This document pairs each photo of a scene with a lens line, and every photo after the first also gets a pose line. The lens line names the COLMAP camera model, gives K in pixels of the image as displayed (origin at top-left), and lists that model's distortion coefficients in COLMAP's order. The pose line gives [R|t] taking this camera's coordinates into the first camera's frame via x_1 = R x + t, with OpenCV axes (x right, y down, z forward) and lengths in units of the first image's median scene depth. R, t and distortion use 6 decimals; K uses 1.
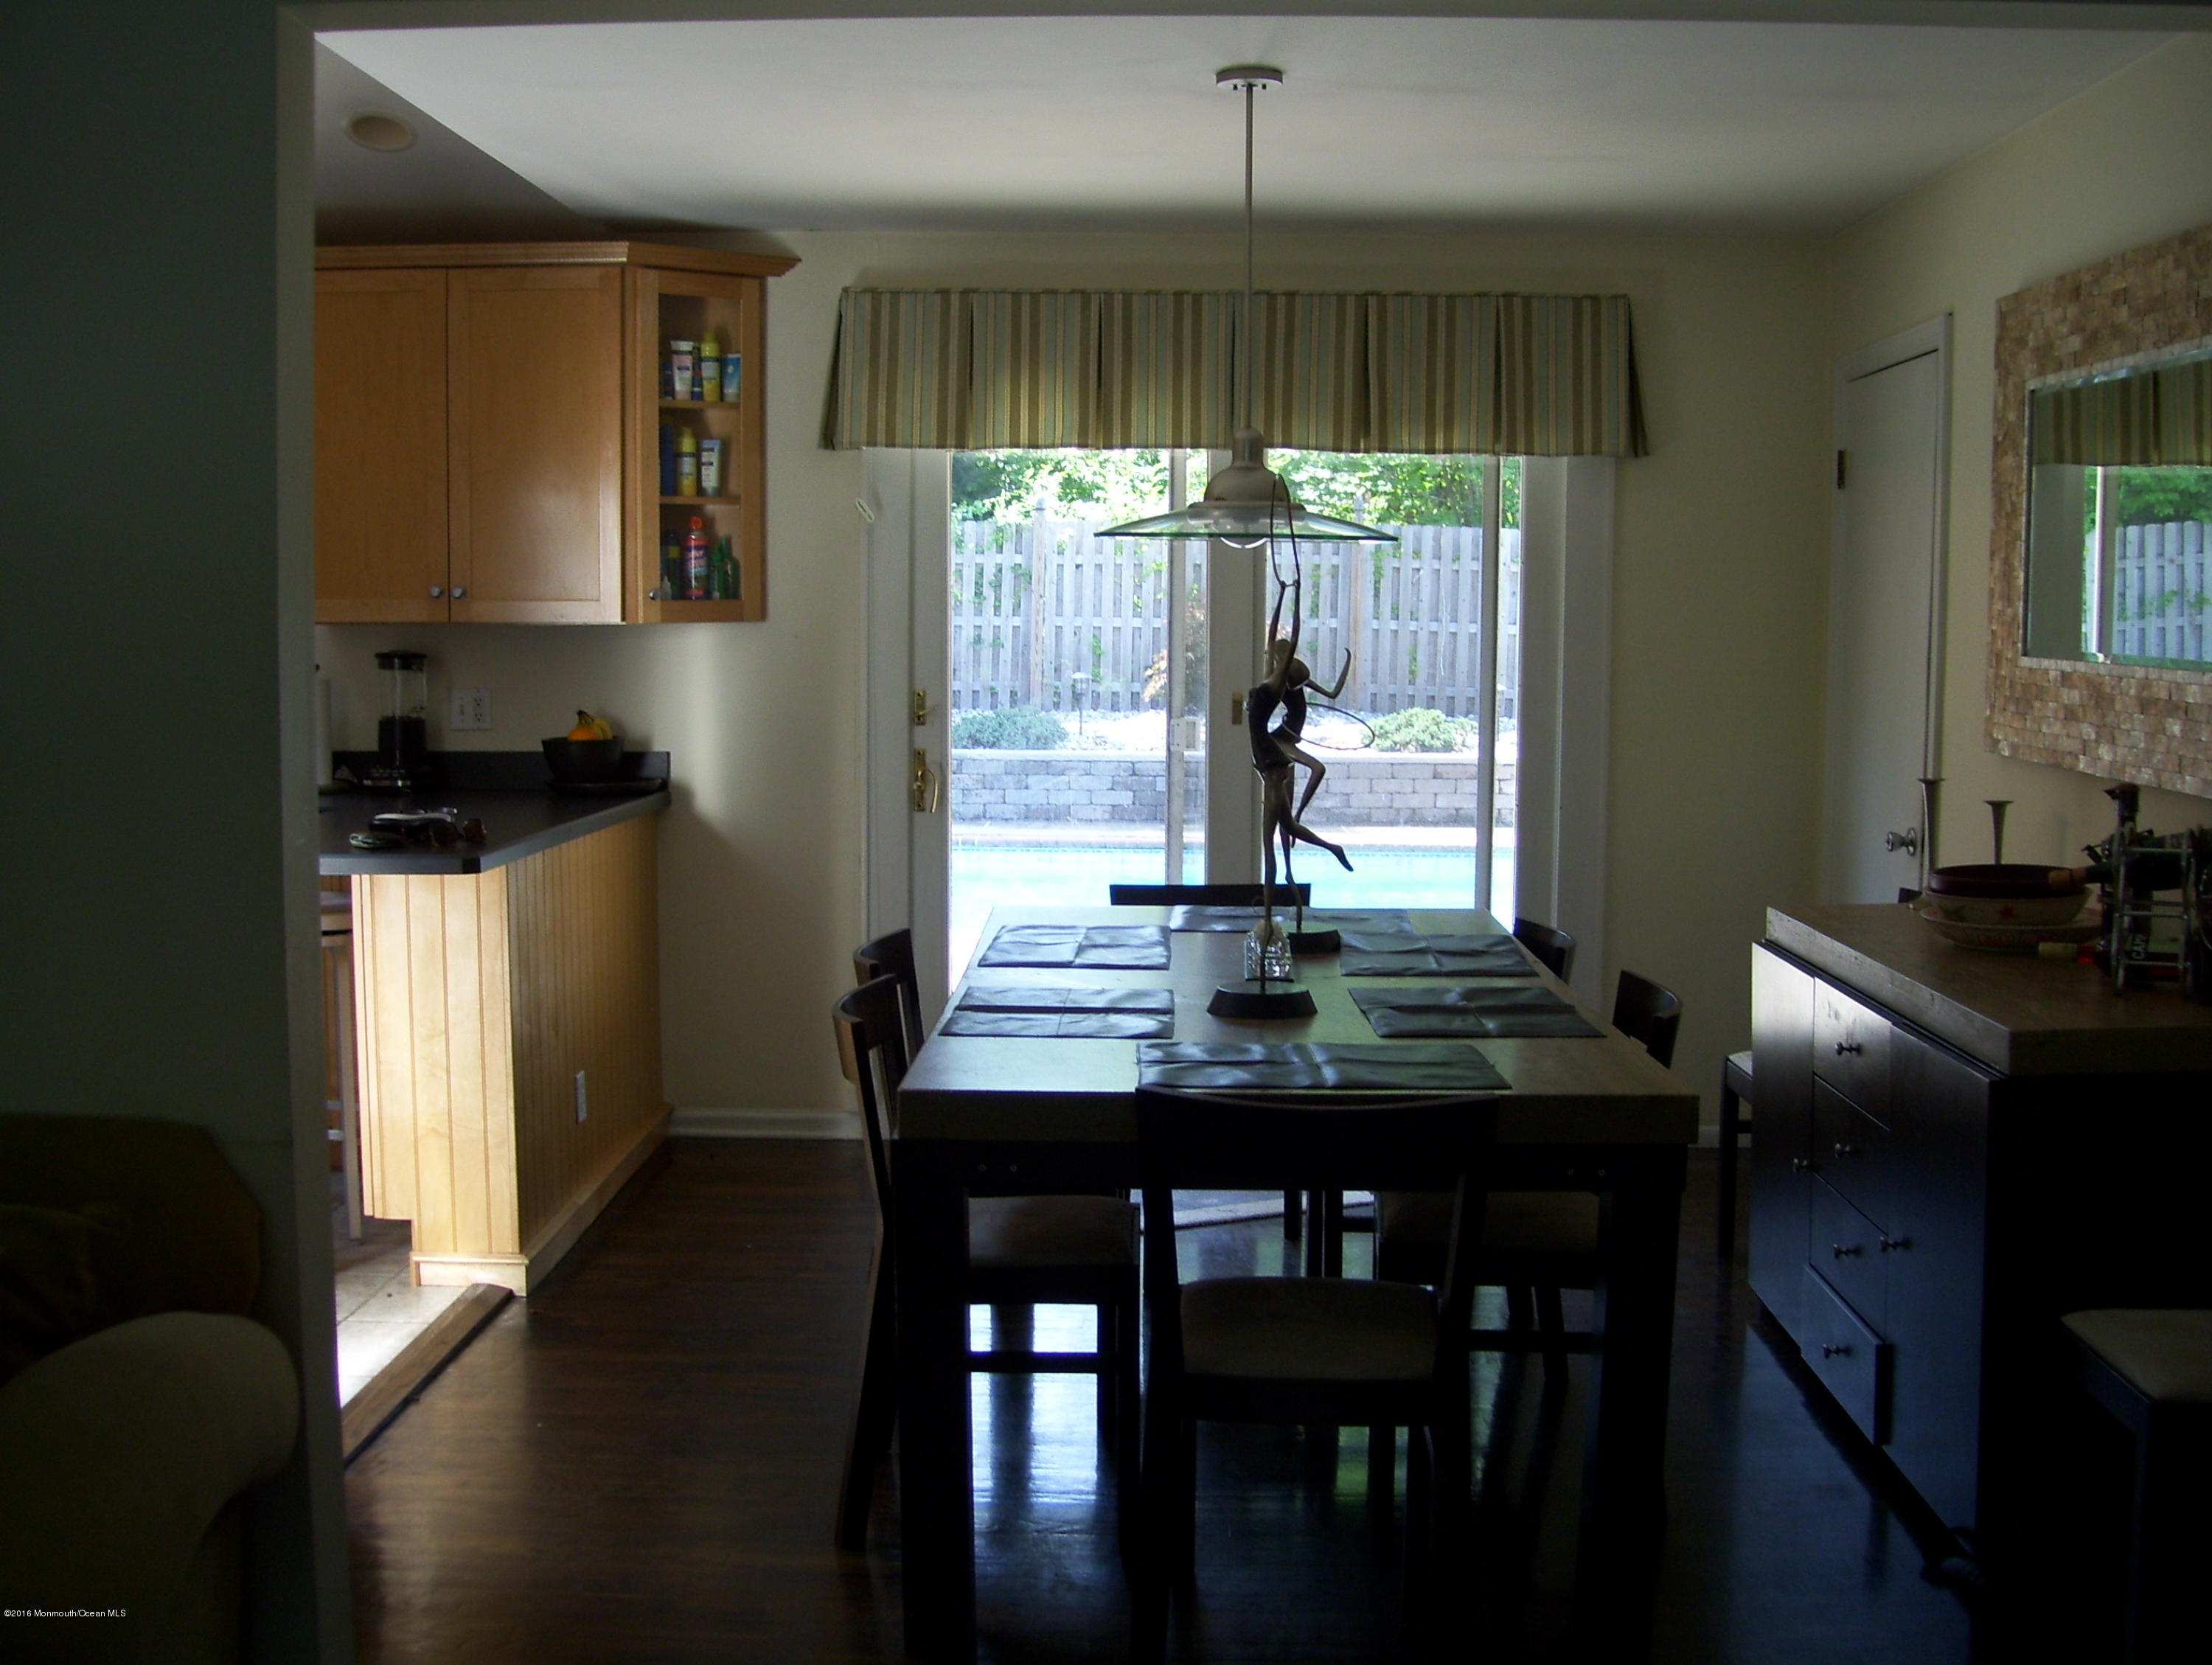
lens RADIAL K [[2337.6, 0, 1110.6], [0, 2337.6, 817.5], [0, 0, 1]] dist [-0.140534, 0.000000]
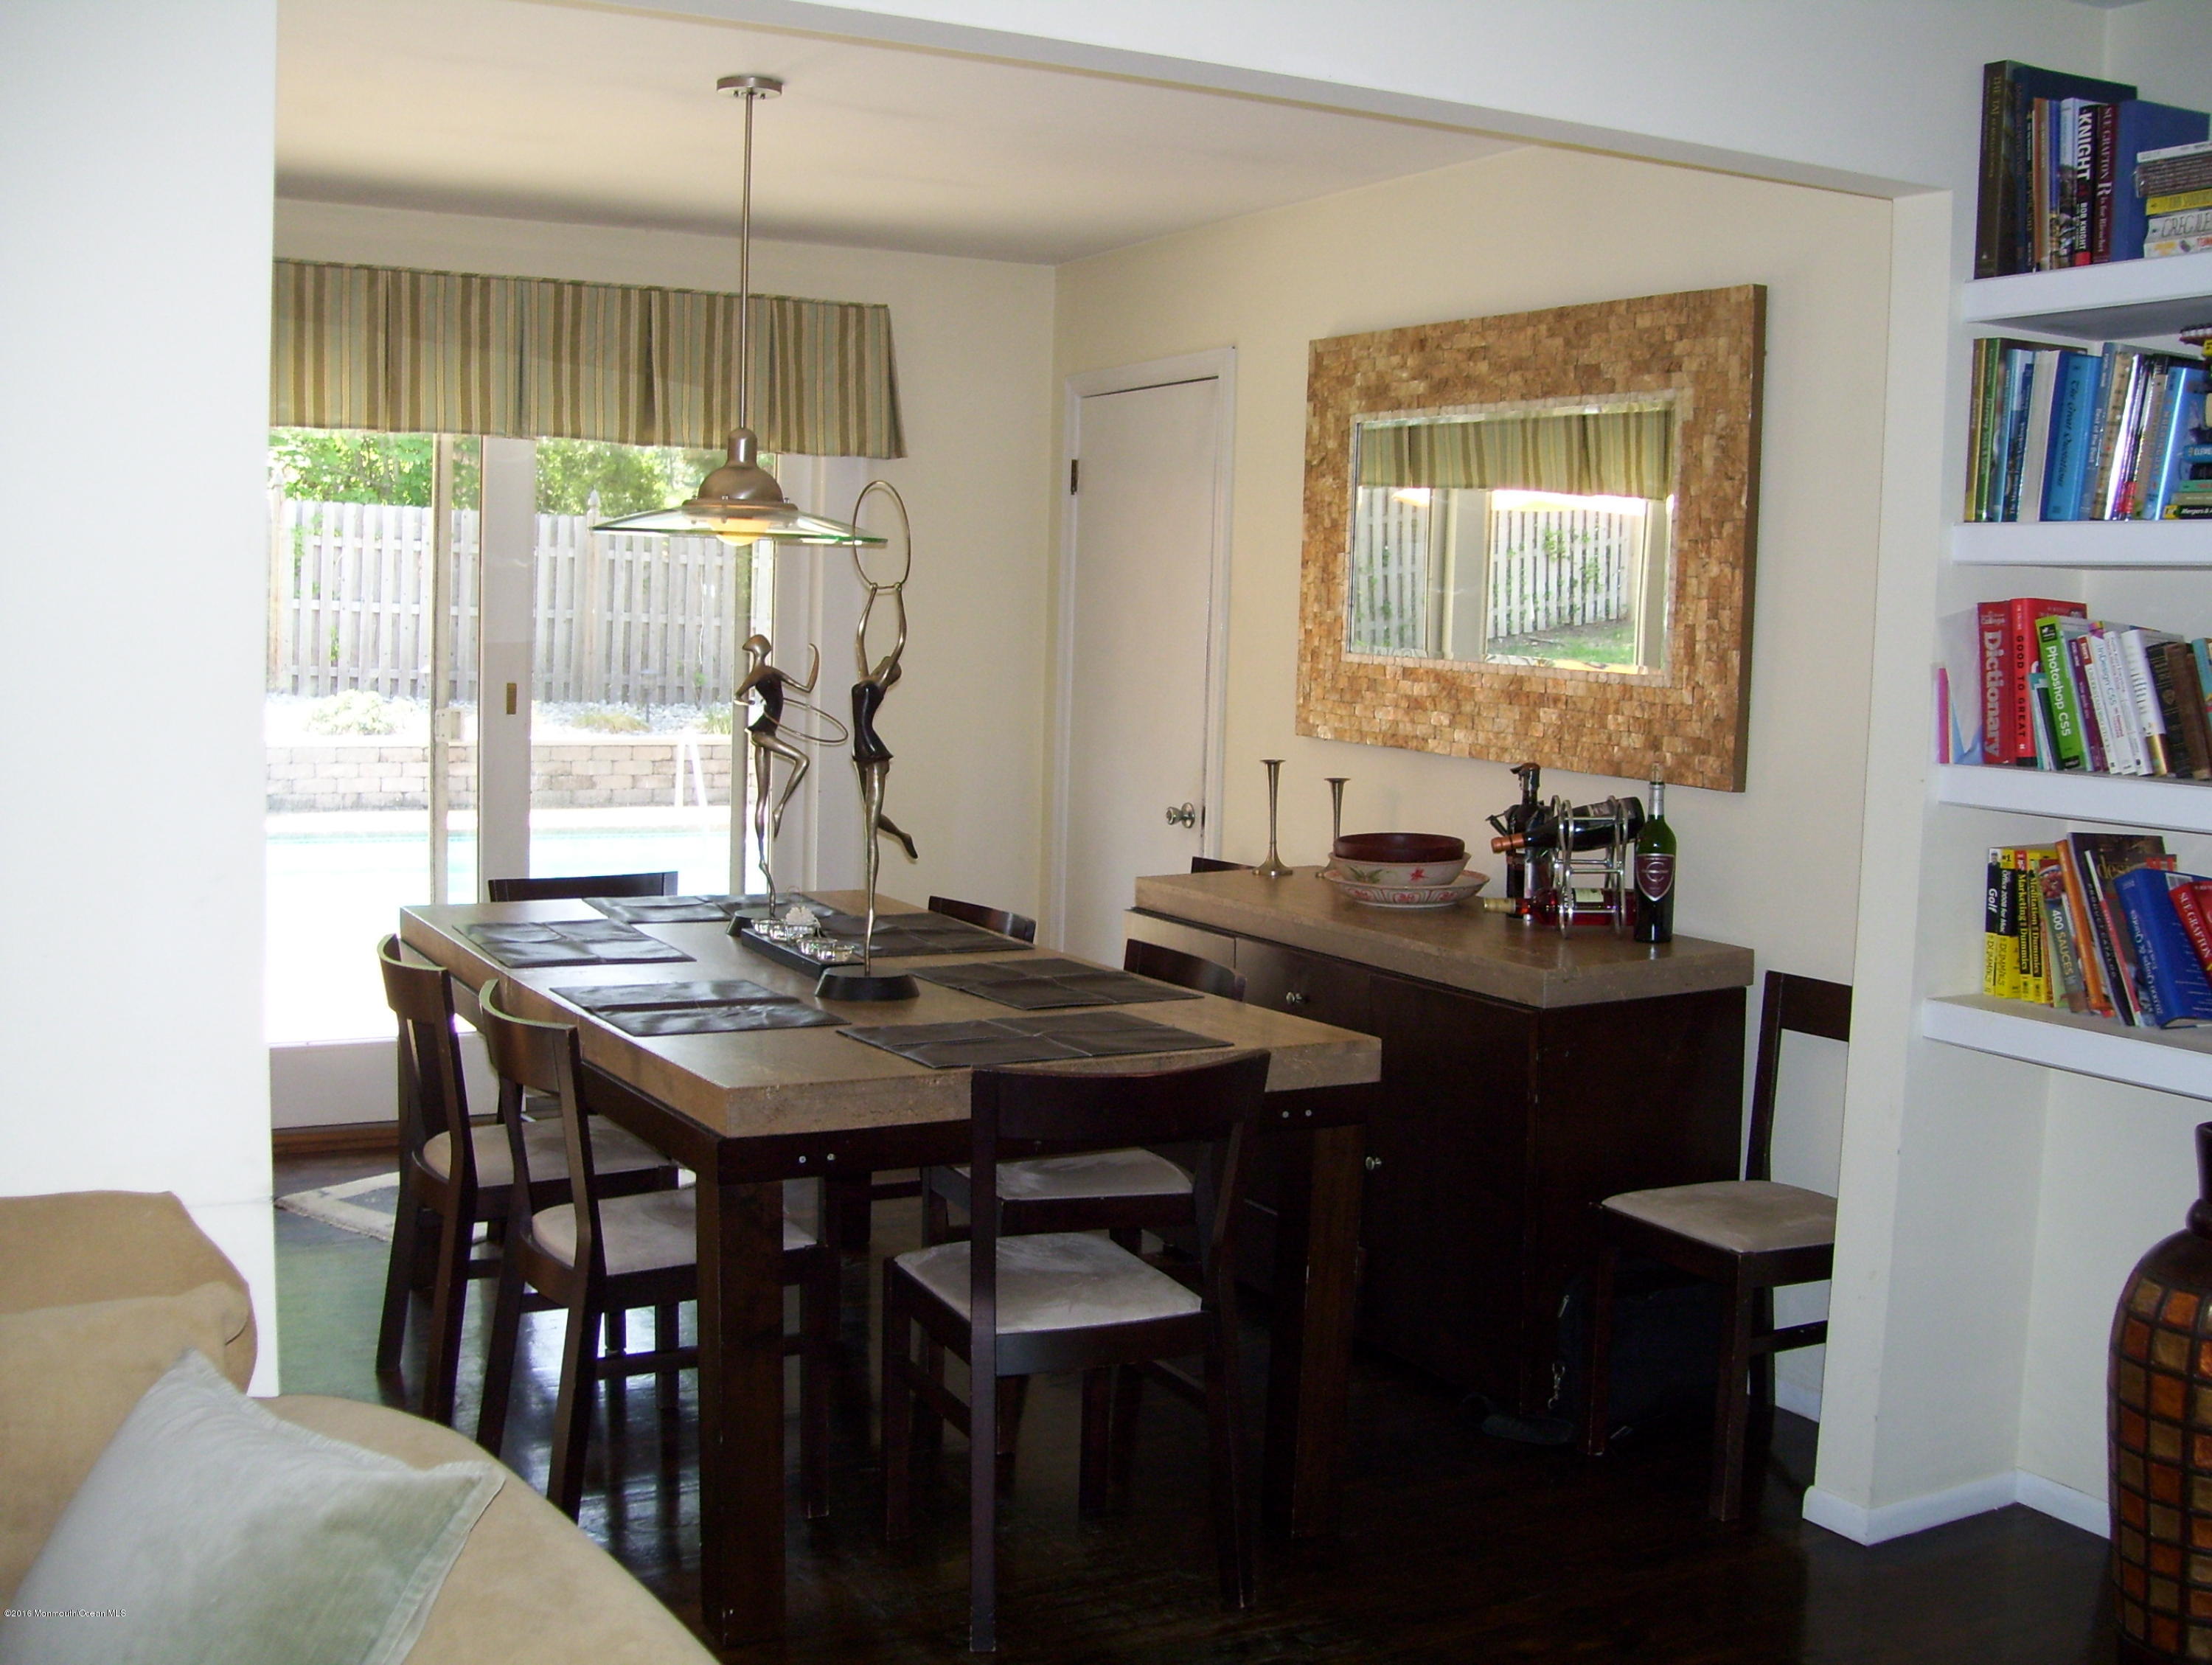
lens RADIAL K [[2337.6, 0, 1102.6], [0, 2337.6, 844.3], [0, 0, 1]] dist [-0.140534, 0.000000]
pose [[0.865929, -0.033646, 0.499034, -0.323812], [0.022692, 0.999350, 0.028003, -0.009894], [-0.499652, -0.012924, 0.866130, 0.035117]]
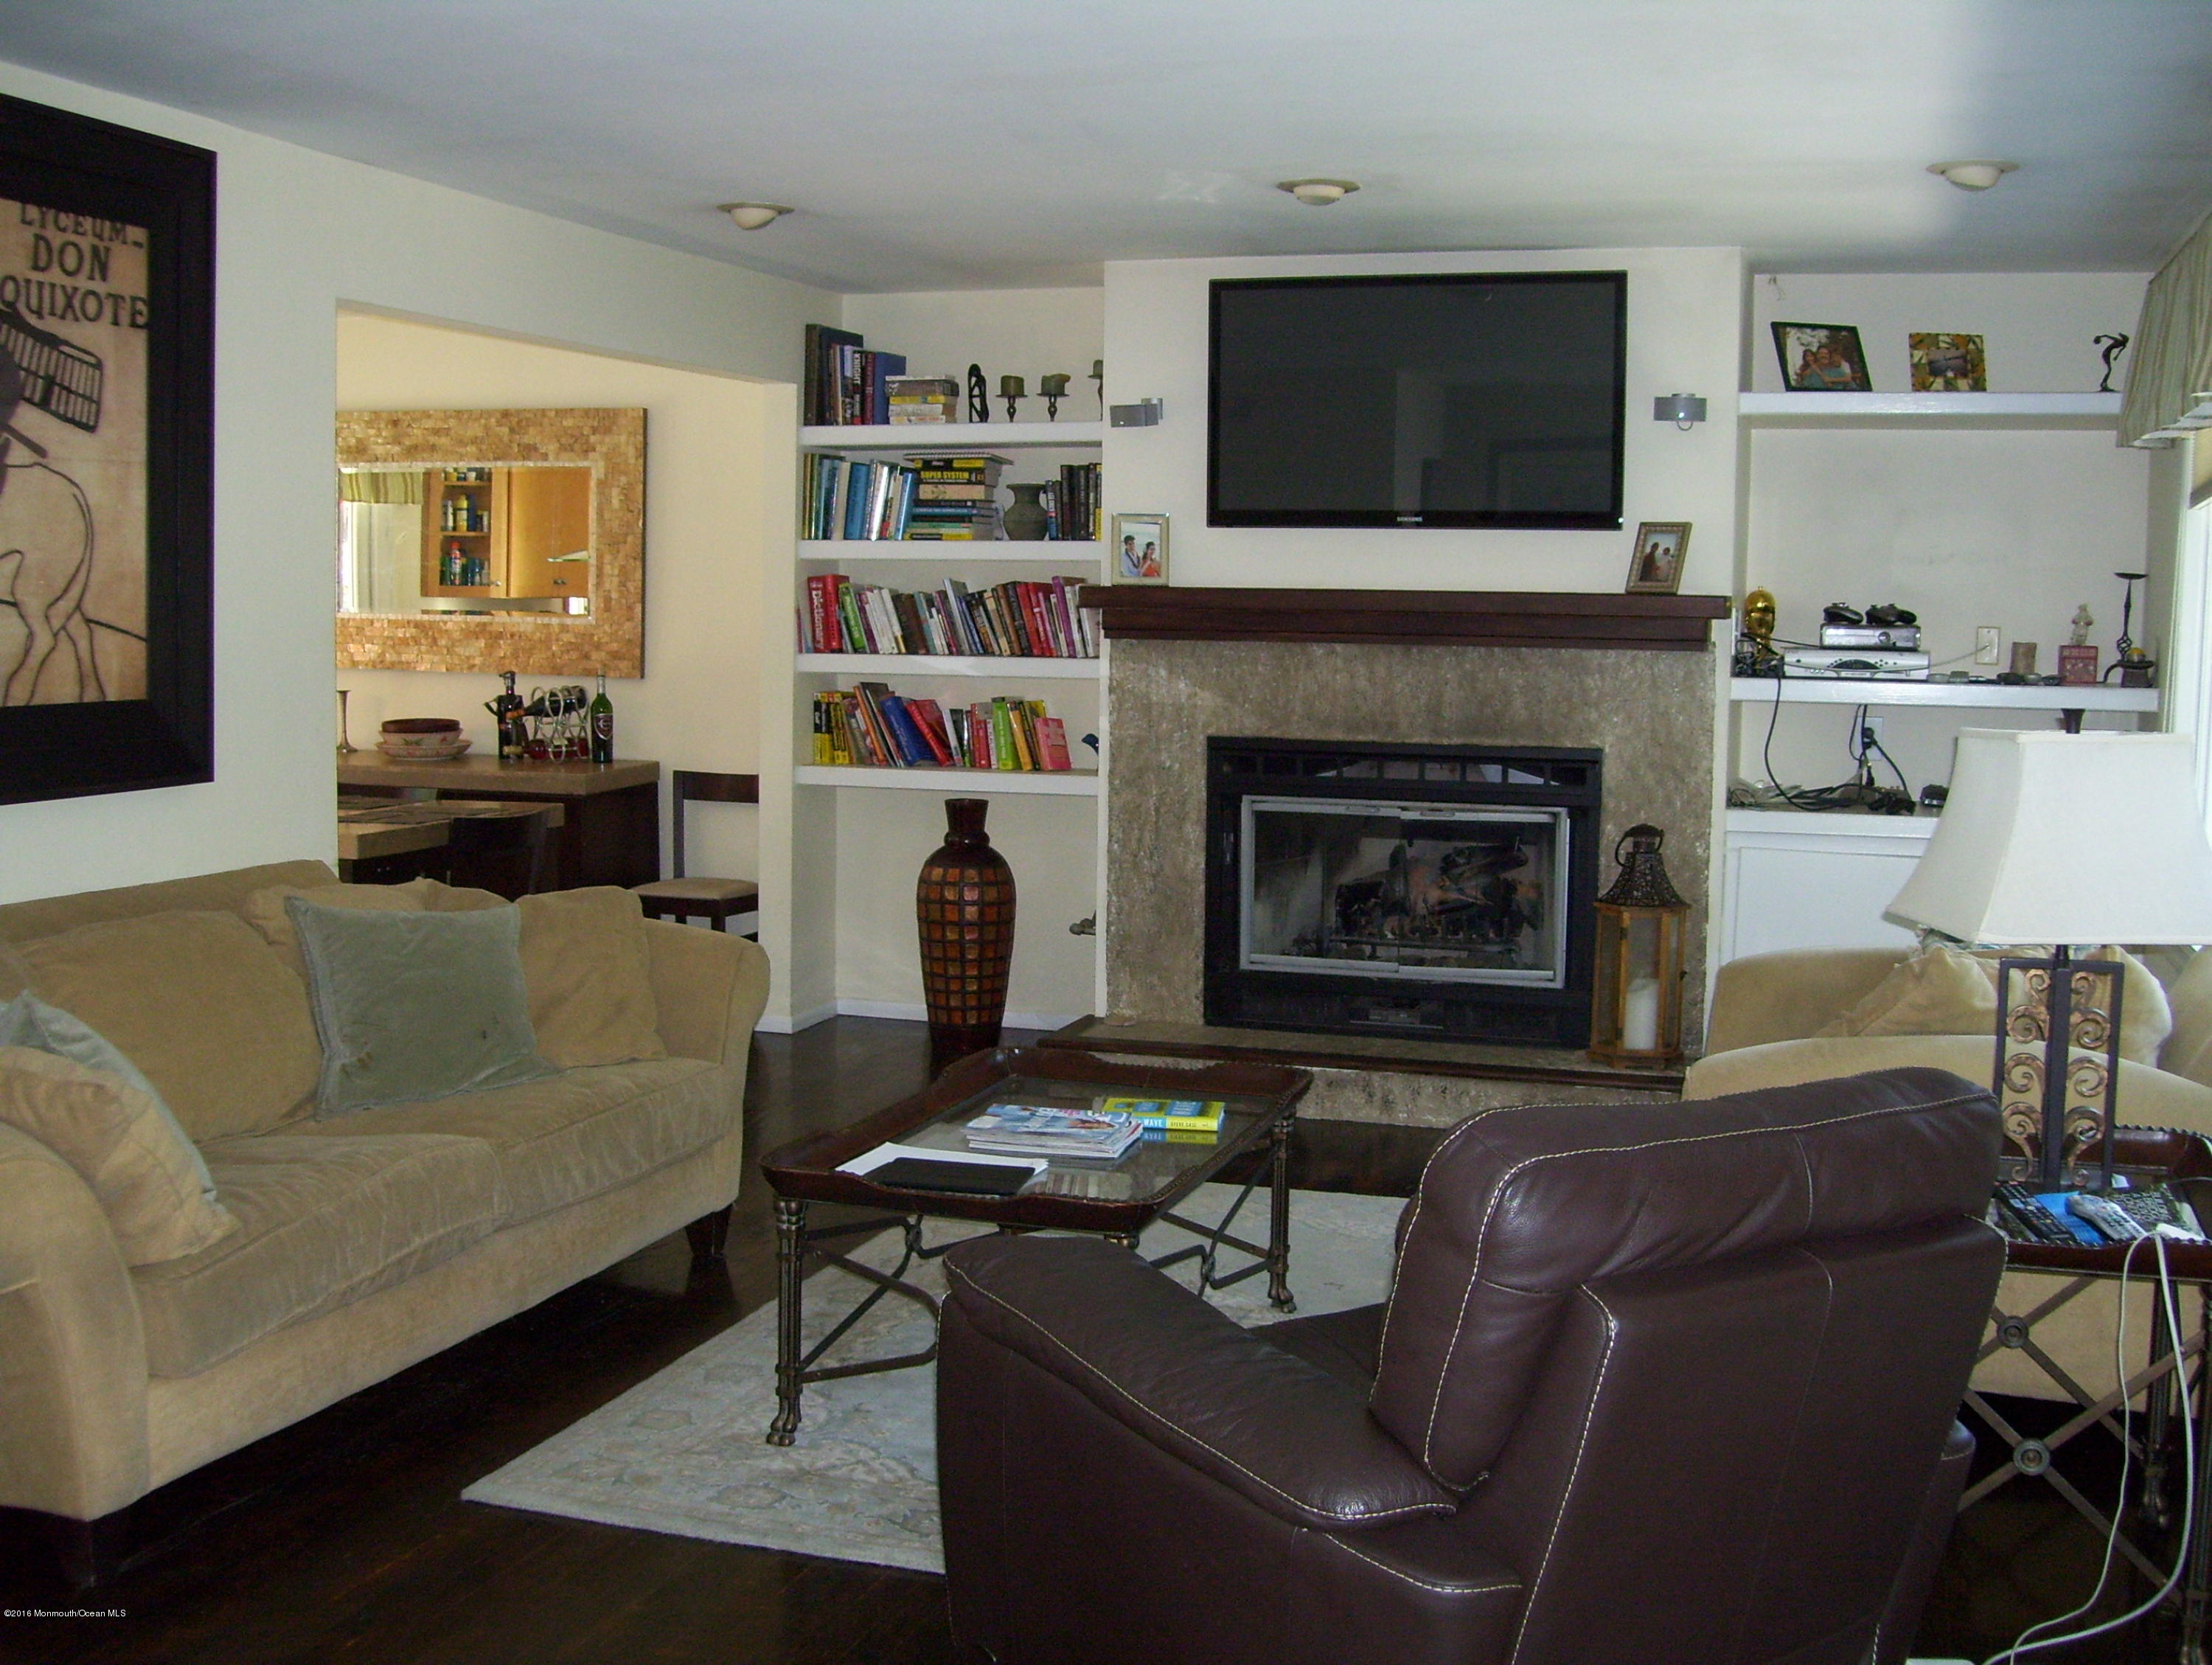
lens RADIAL K [[2337.6, 0, 1104.7], [0, 2337.6, 837.6], [0, 0, 1]] dist [-0.140534, 0.000000]
pose [[0.288462, -0.098492, 0.952412, -1.292968], [0.068506, 0.994269, 0.082071, 0.000803], [-0.955037, 0.041572, 0.293557, -0.141825]]
